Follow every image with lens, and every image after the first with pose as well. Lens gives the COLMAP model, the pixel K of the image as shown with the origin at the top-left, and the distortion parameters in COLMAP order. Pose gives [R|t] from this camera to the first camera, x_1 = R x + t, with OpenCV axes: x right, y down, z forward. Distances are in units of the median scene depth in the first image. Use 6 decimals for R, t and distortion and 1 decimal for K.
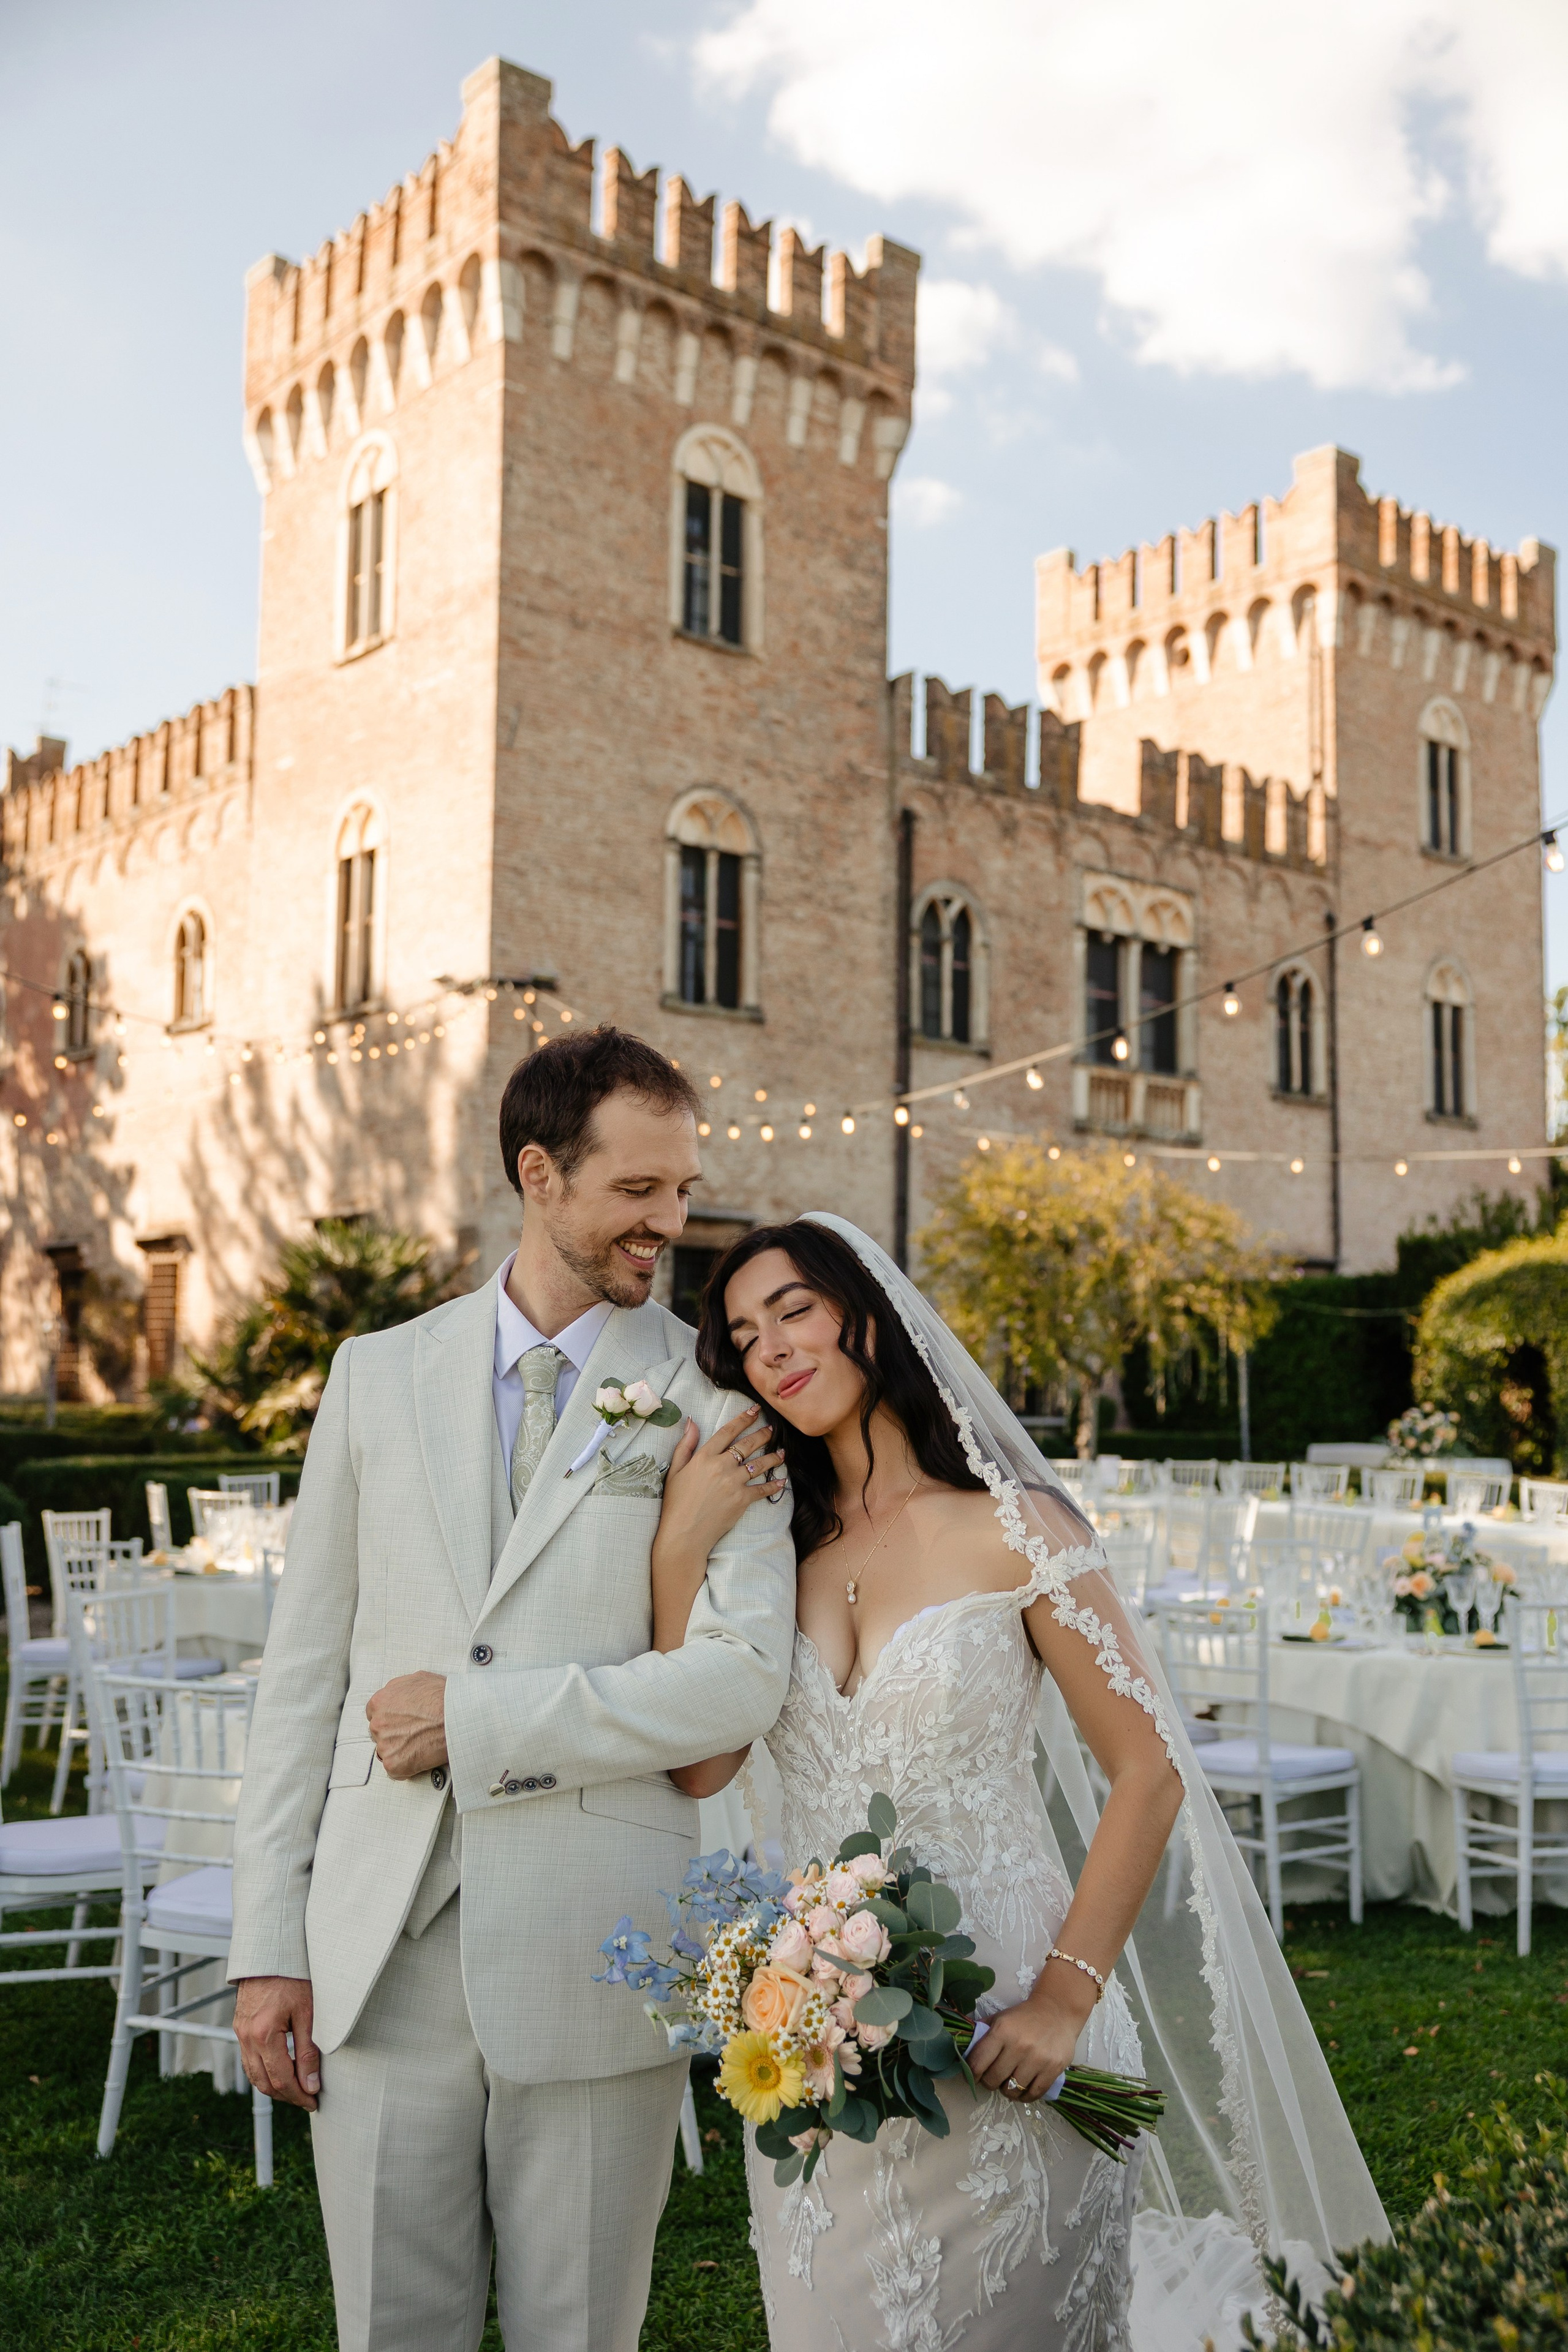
lens RADIAL K [[2208.1, 0, 797.7], [0, 2208.1, 1174.0], [0, 0, 1]] dist [-0.006207, 0.023084]
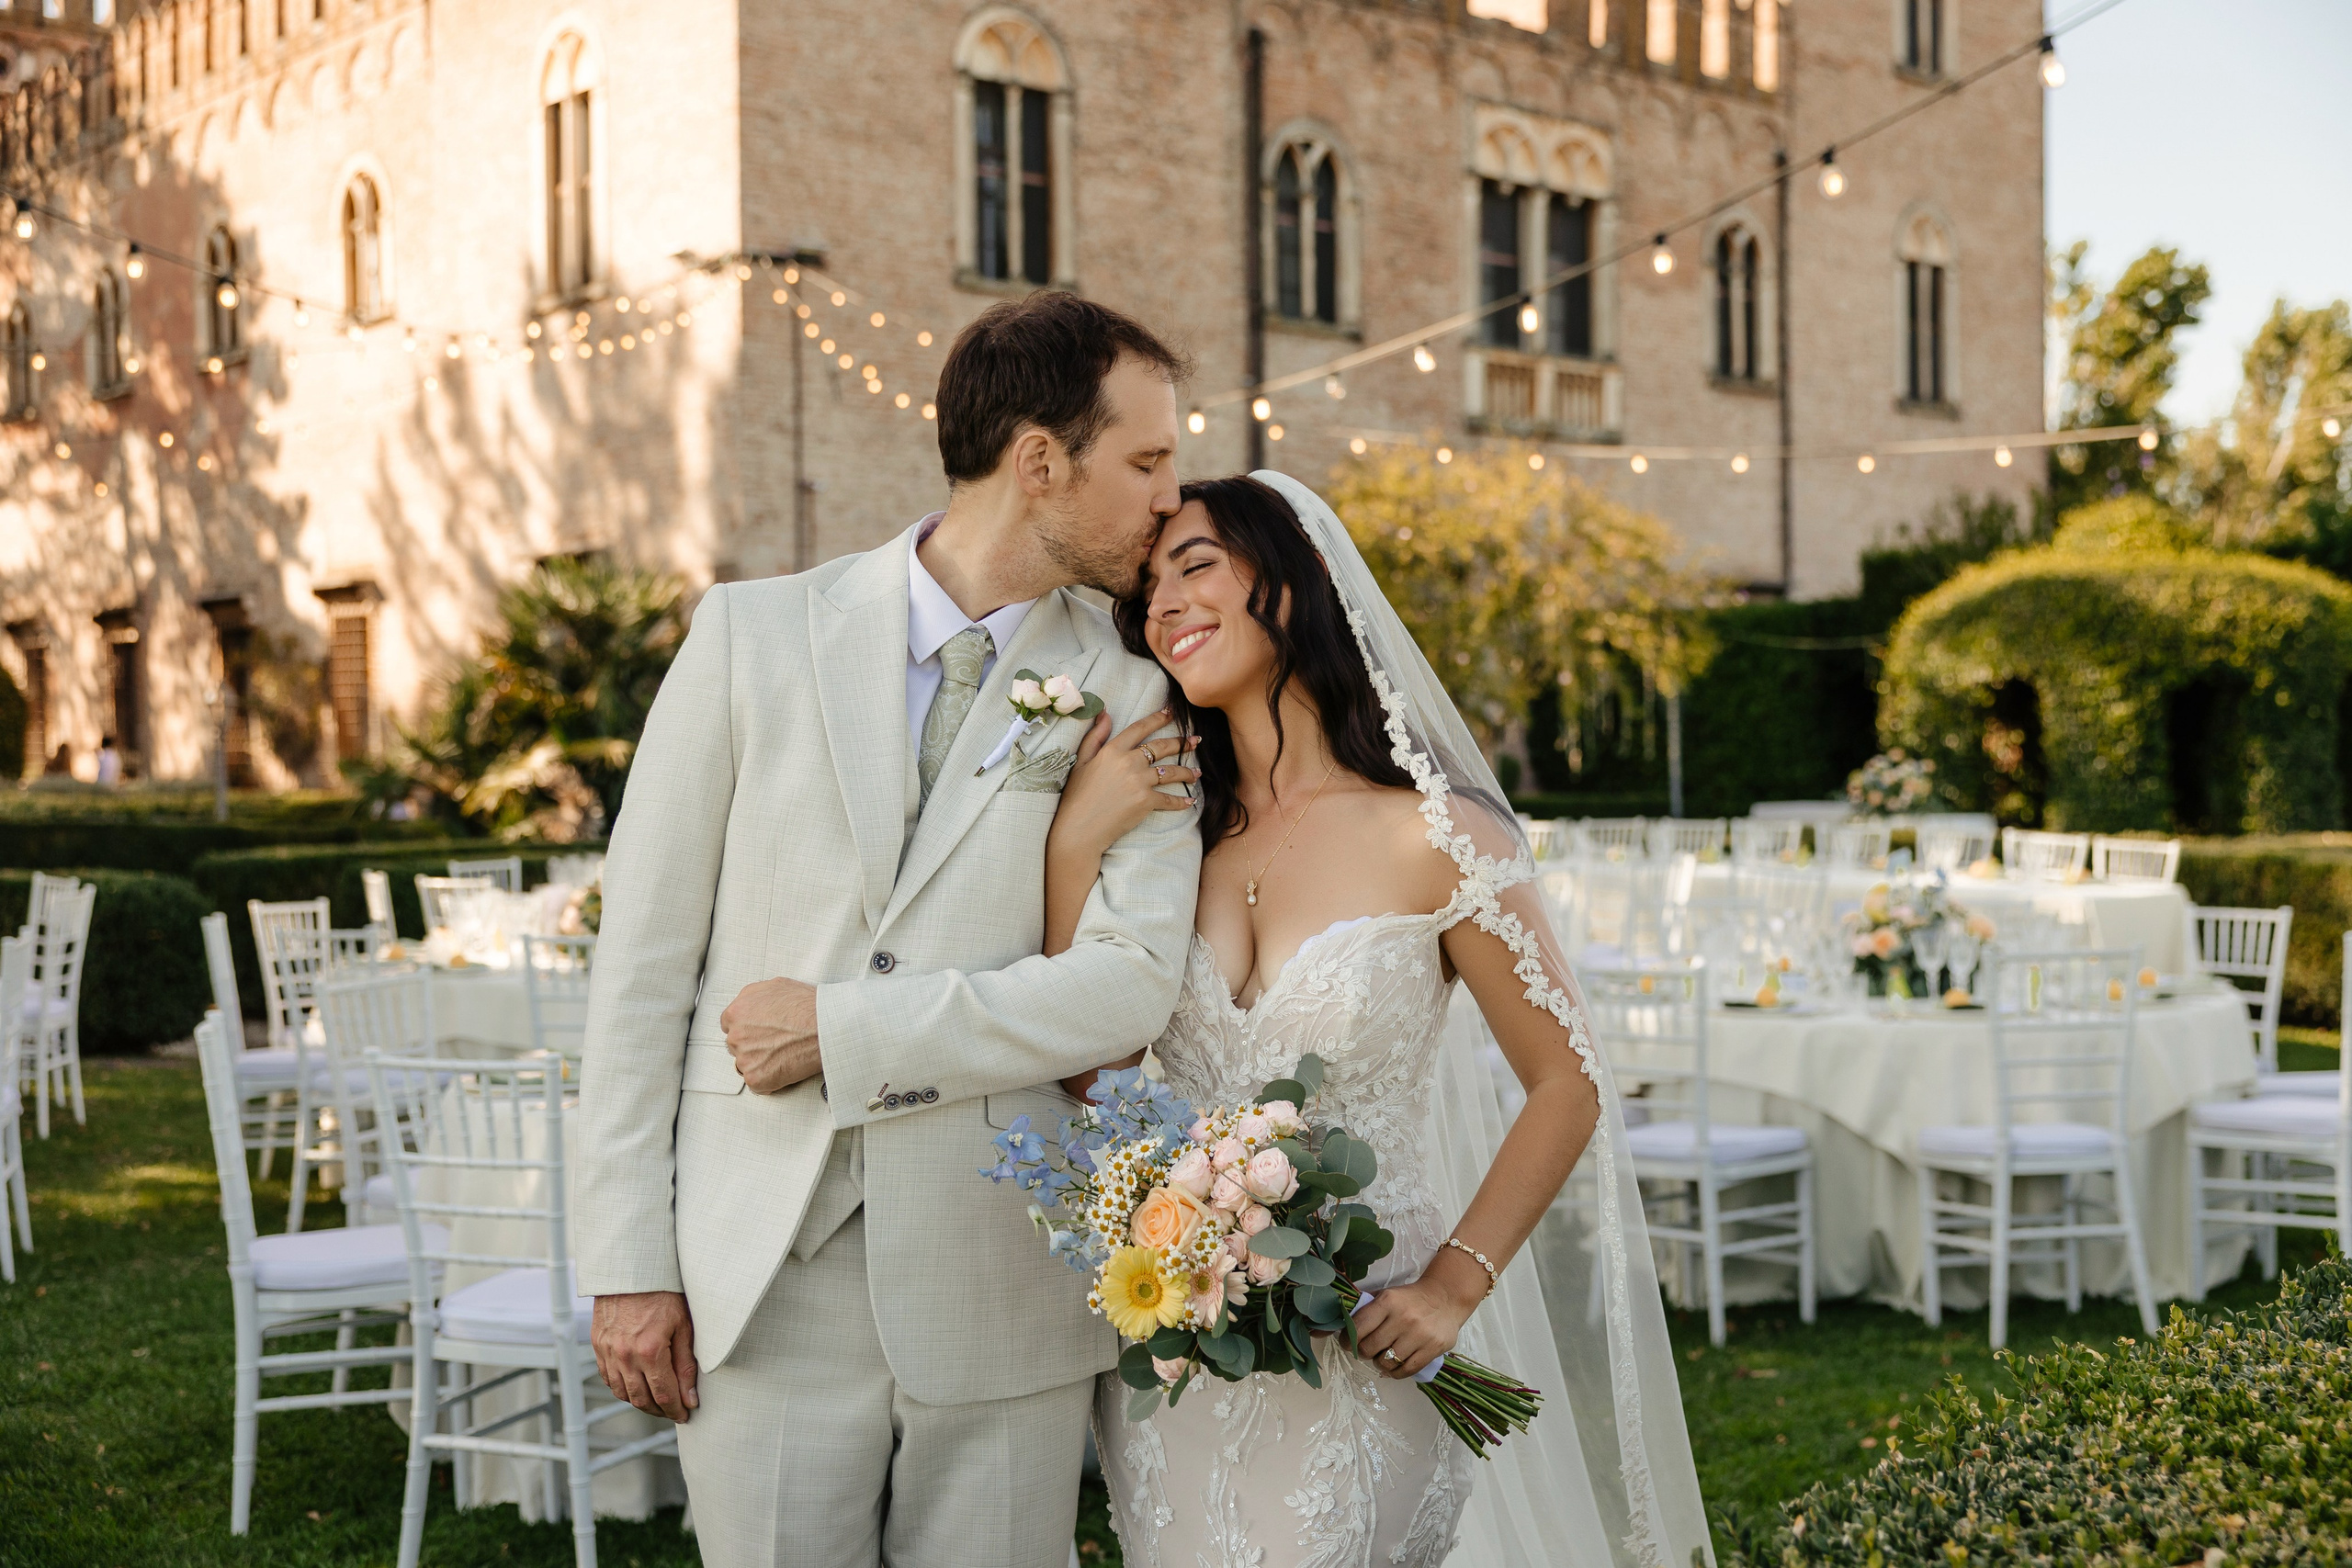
lens RADIAL K [[2709.3, 0, 1183.9], [0, 2709.3, 785.8], [0, 0, 1]] dist [0.016134, 0.035994]
pose [[0.999564, -0.022123, 0.019565, -0.001632], [0.019895, 0.994001, 0.107549, 0.001287], [-0.021827, -0.107113, 0.994007, -0.006404]]
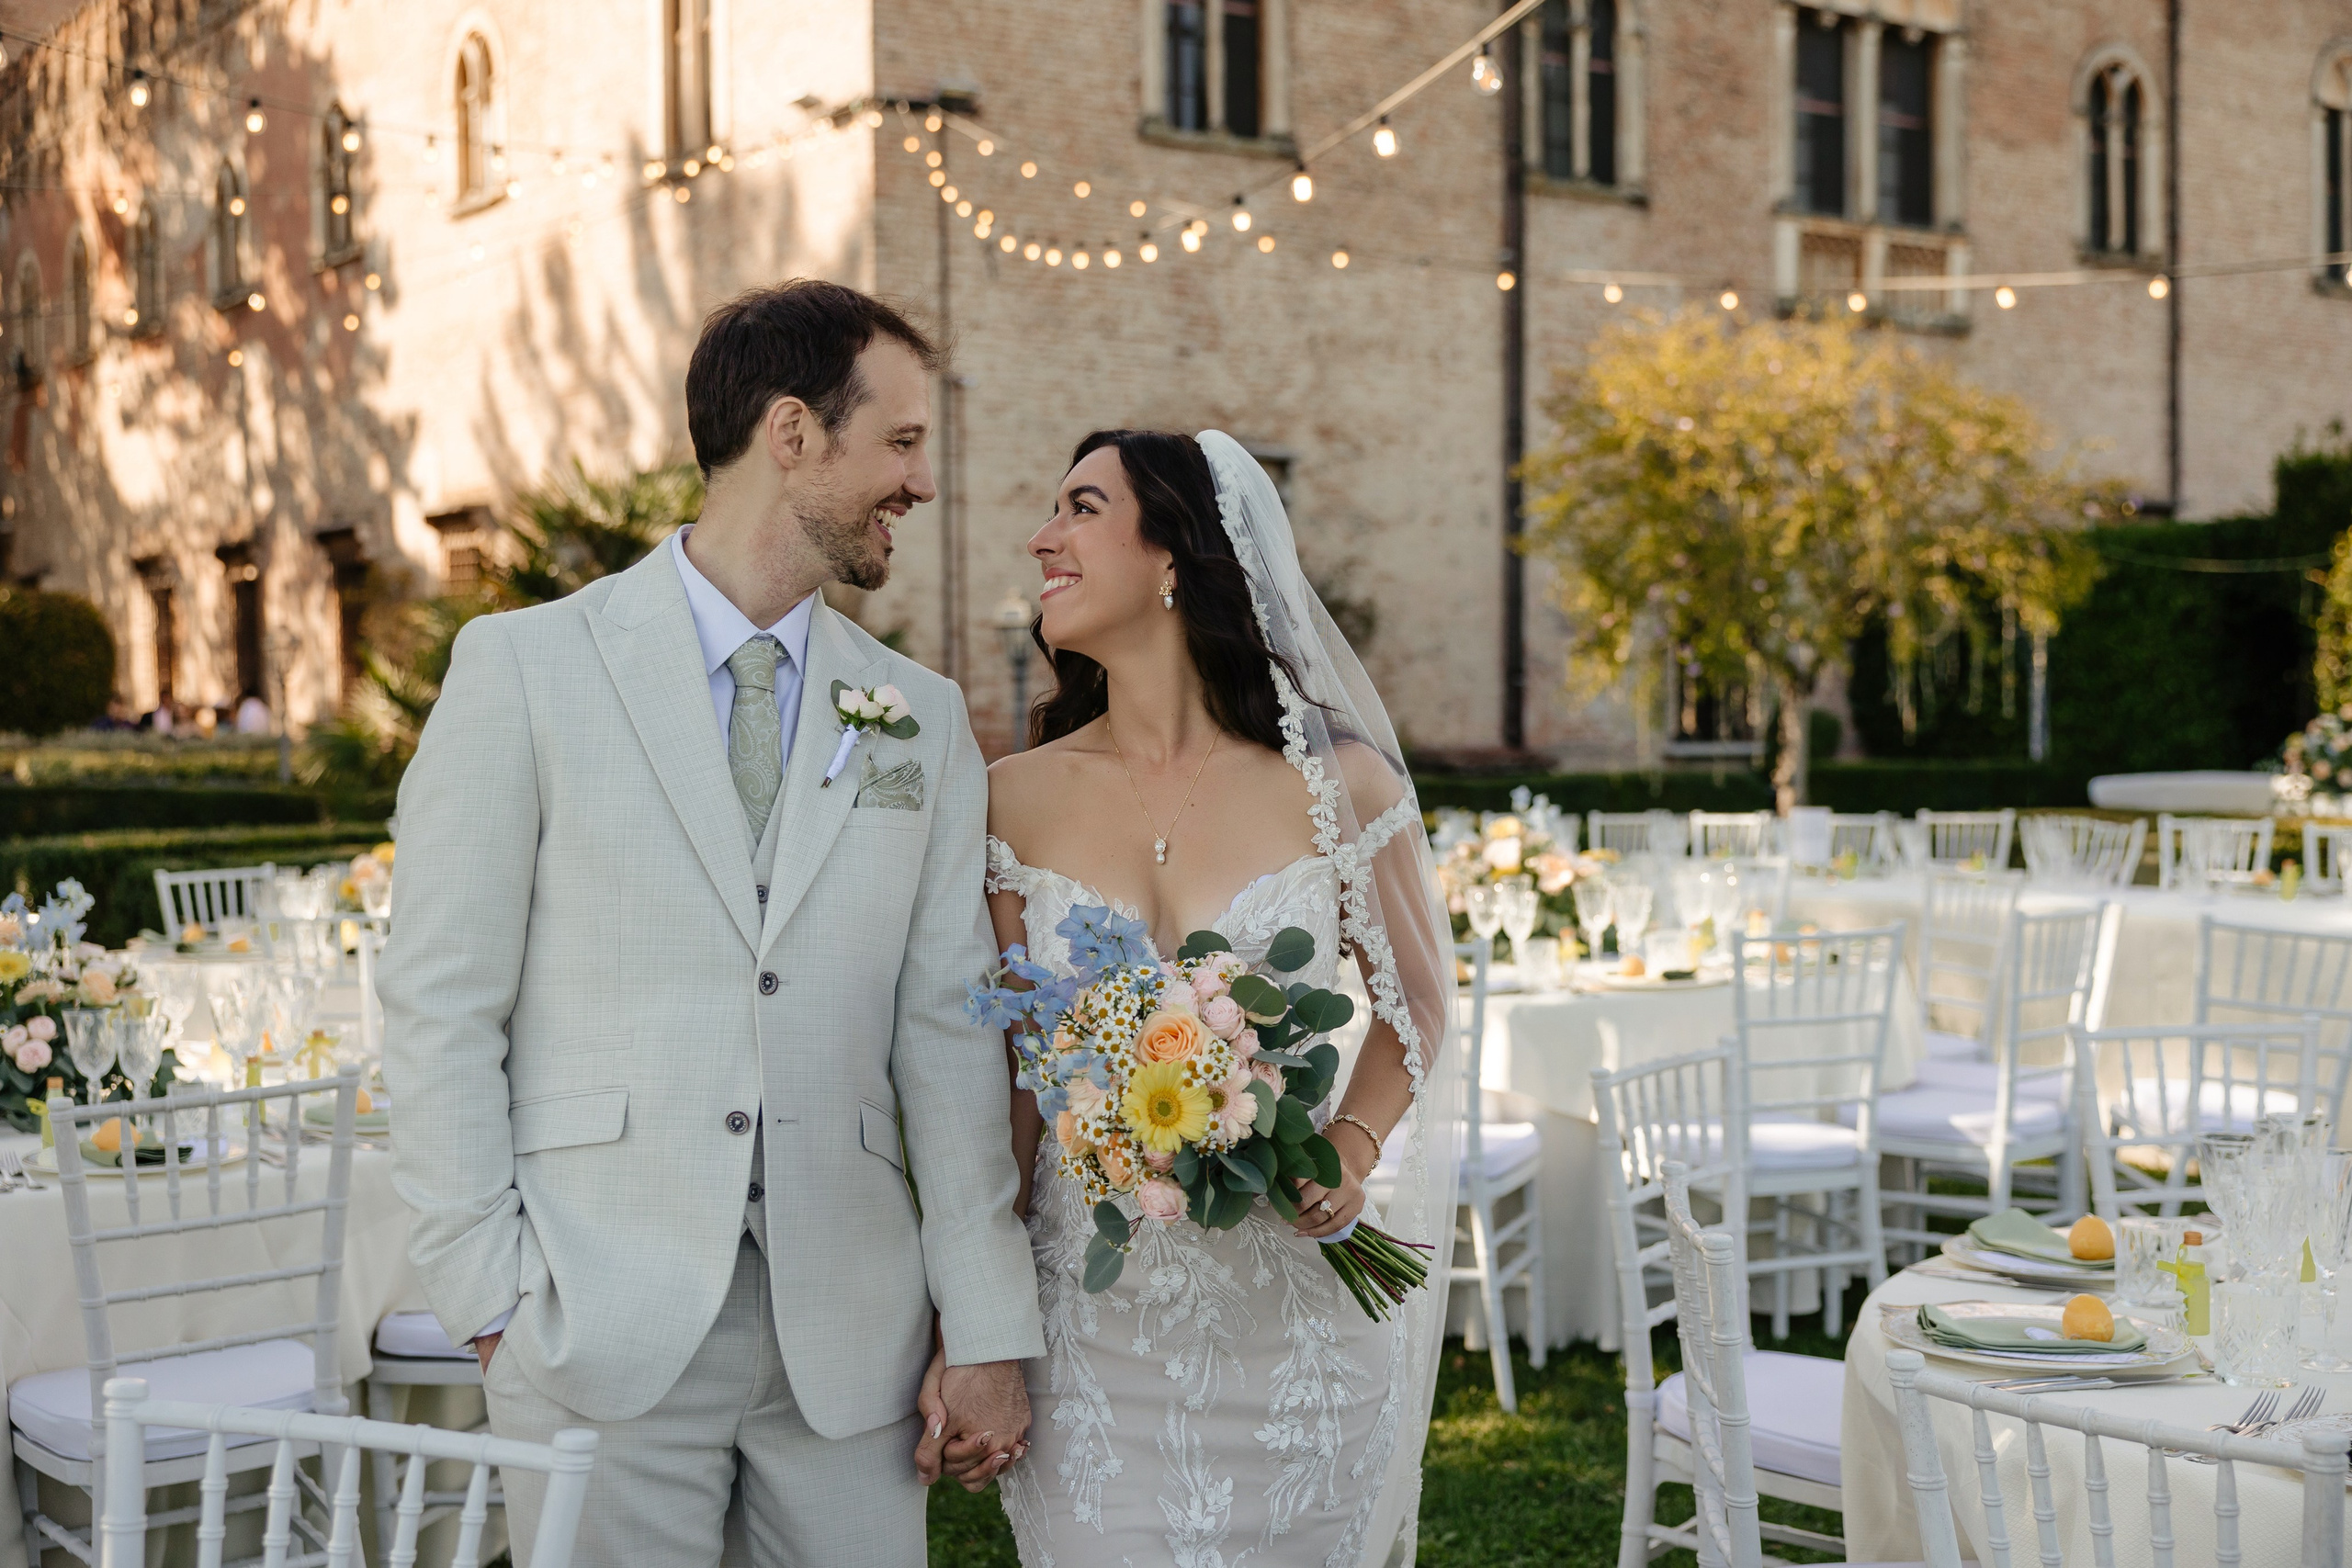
lens RADIAL K [[2833.9, 0, 1176.1], [0, 2833.9, 774.3], [0, 0, 1]] dist [0.025599, -0.016317]
pose [[0.995768, -0.017744, -0.090177, 0.020879], [0.028234, 0.992799, 0.116419, 0.014546], [0.087462, -0.118472, 0.989098, 0.126920]]
